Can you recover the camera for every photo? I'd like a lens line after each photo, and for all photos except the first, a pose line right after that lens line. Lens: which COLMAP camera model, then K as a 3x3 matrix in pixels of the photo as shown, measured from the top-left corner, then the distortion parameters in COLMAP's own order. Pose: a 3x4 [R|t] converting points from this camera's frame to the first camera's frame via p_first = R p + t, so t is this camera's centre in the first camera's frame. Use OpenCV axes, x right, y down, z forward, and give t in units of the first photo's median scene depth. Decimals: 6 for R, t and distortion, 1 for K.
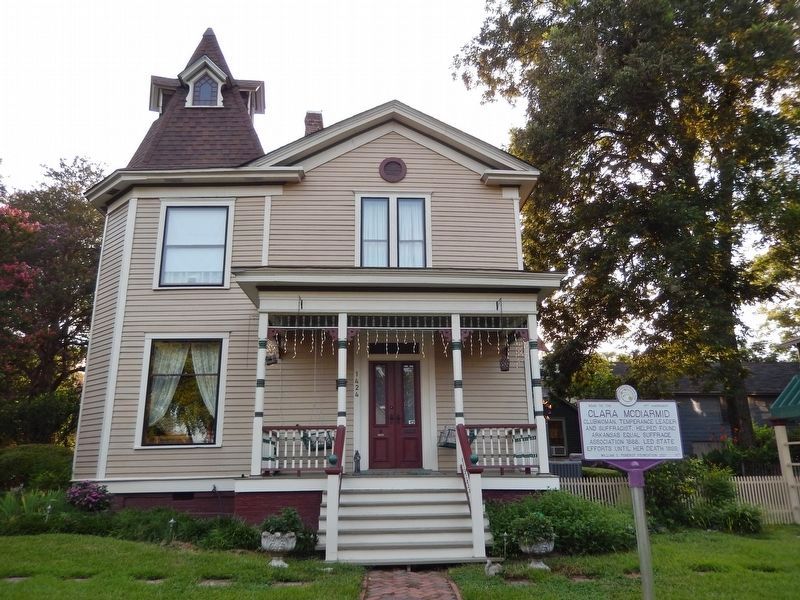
lens RADIAL K [[581.9, 0, 399.1], [0, 581.9, 300.2], [0, 0, 1]] dist [0.003000, -0.000299]
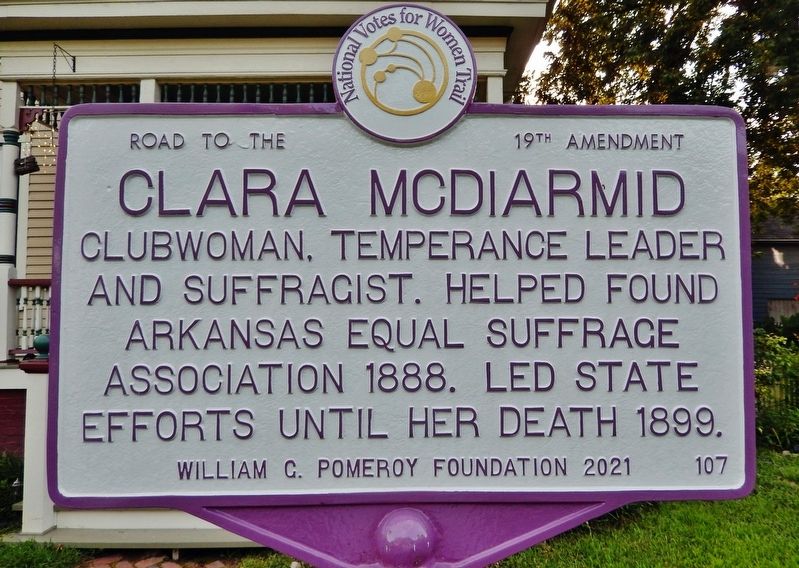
lens RADIAL K [[663.6, 0, 399.9], [0, 663.6, 283.4], [0, 0, 1]] dist [-0.002698, -0.000235]
pose [[0.998683, 0.001576, -0.051275, 0.241309], [0.009522, 0.976463, 0.215473, 0.108458], [0.050408, -0.215678, 0.975163, 0.498359]]
